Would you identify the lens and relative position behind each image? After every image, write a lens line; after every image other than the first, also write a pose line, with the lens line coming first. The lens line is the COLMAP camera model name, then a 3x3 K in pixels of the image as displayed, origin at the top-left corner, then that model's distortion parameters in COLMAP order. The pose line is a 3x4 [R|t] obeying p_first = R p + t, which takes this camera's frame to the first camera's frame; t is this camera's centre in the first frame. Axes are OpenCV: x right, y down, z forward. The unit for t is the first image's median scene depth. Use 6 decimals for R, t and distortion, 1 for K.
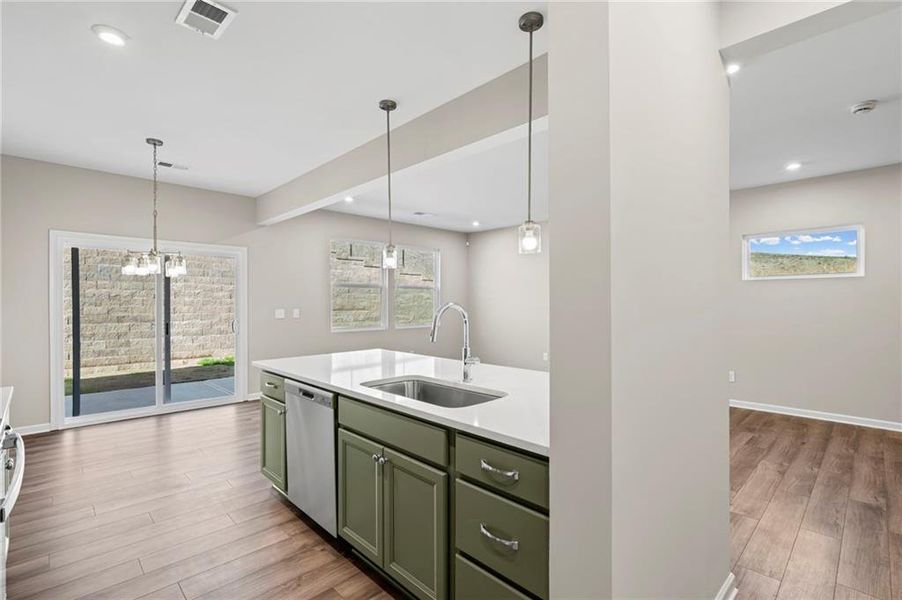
lens RADIAL K [[412.9, 0, 451.0], [0, 412.9, 300.0], [0, 0, 1]] dist [0.001382, 0.000172]
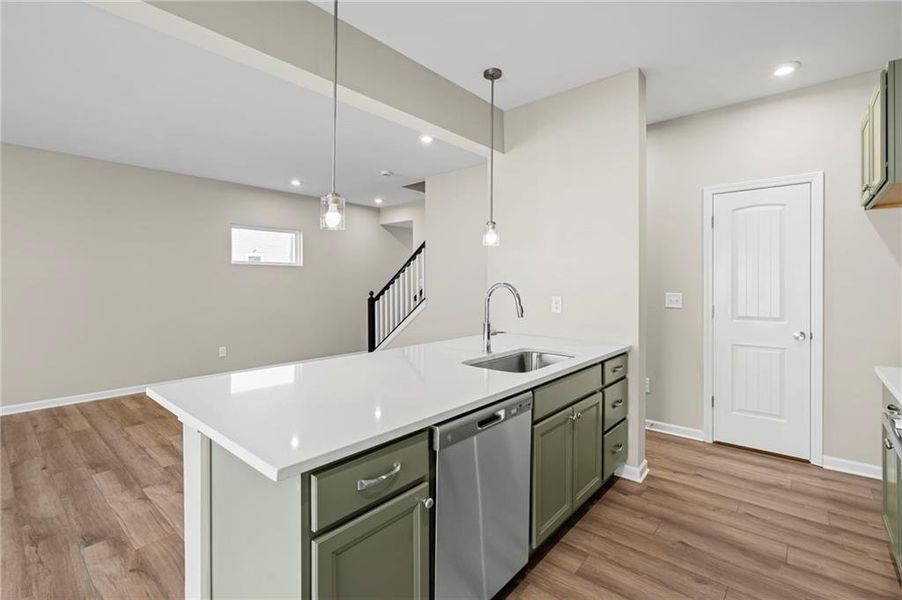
lens RADIAL K [[414.9, 0, 451.2], [0, 414.9, 283.1], [0, 0, 1]] dist [0.000137, 0.000118]
pose [[-0.079444, 0.003103, 0.996835, -1.163282], [-0.007092, 0.999968, -0.003678, 0.010940], [-0.996814, -0.007362, -0.079419, 1.285712]]
